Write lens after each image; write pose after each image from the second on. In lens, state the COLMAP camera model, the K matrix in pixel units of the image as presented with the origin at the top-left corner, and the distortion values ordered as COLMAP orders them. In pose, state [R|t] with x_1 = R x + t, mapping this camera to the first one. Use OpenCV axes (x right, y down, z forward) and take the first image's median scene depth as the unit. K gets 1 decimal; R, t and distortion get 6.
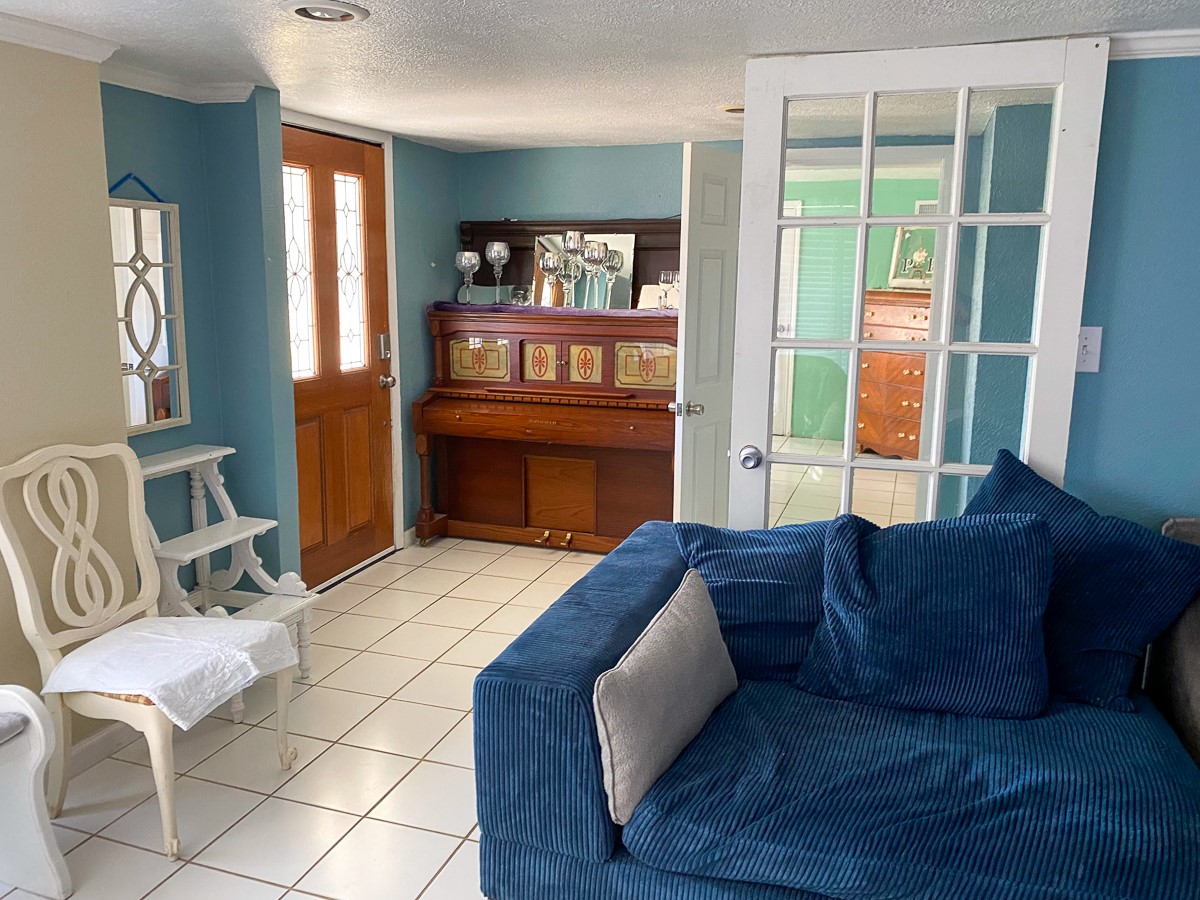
lens RADIAL K [[918.2, 0, 600.1], [0, 918.2, 448.2], [0, 0, 1]] dist [-0.008891, -0.001985]
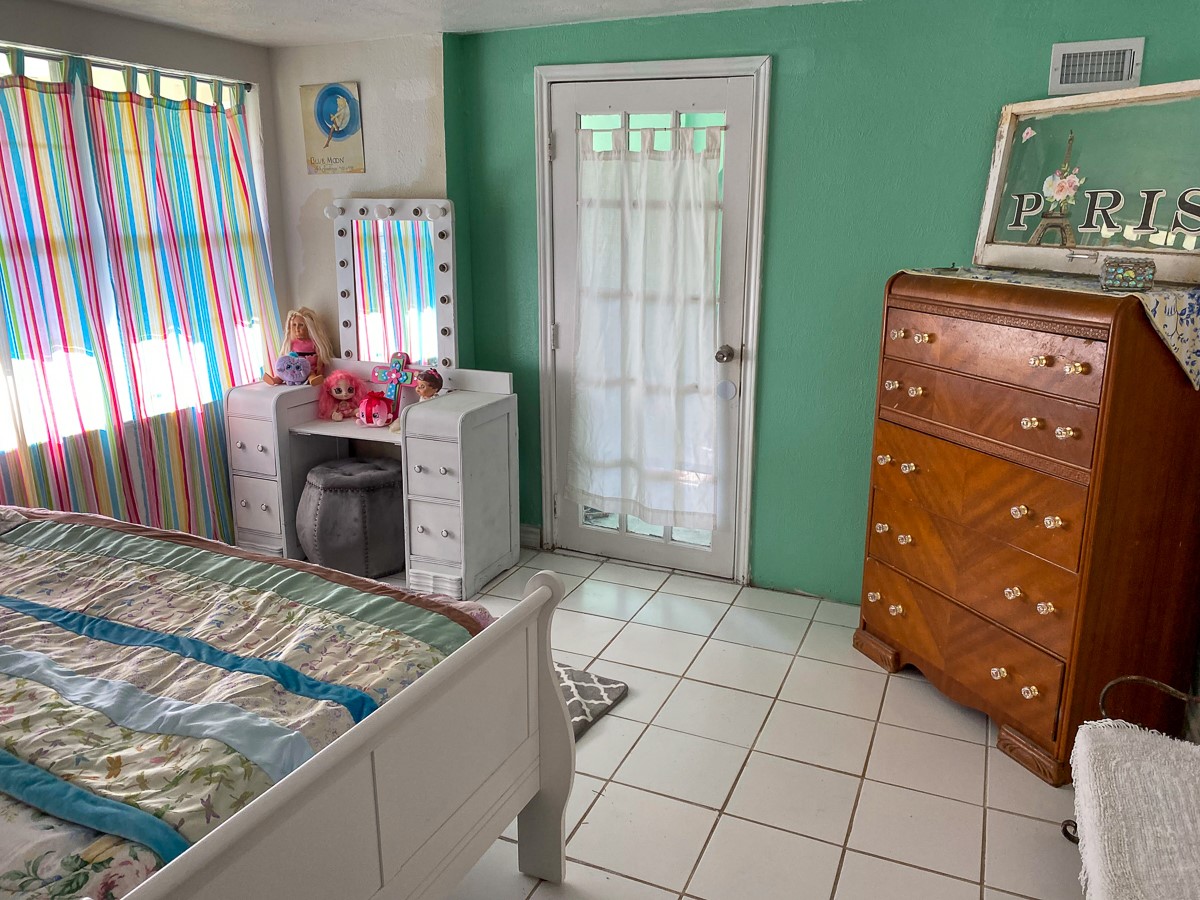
lens RADIAL K [[918.2, 0, 600.9], [0, 918.2, 452.6], [0, 0, 1]] dist [-0.008891, -0.001985]
pose [[0.997325, 0.007432, -0.072717, 0.181205], [-0.002320, 0.997534, 0.070146, -0.122295], [0.073059, -0.069790, 0.994883, 0.584517]]
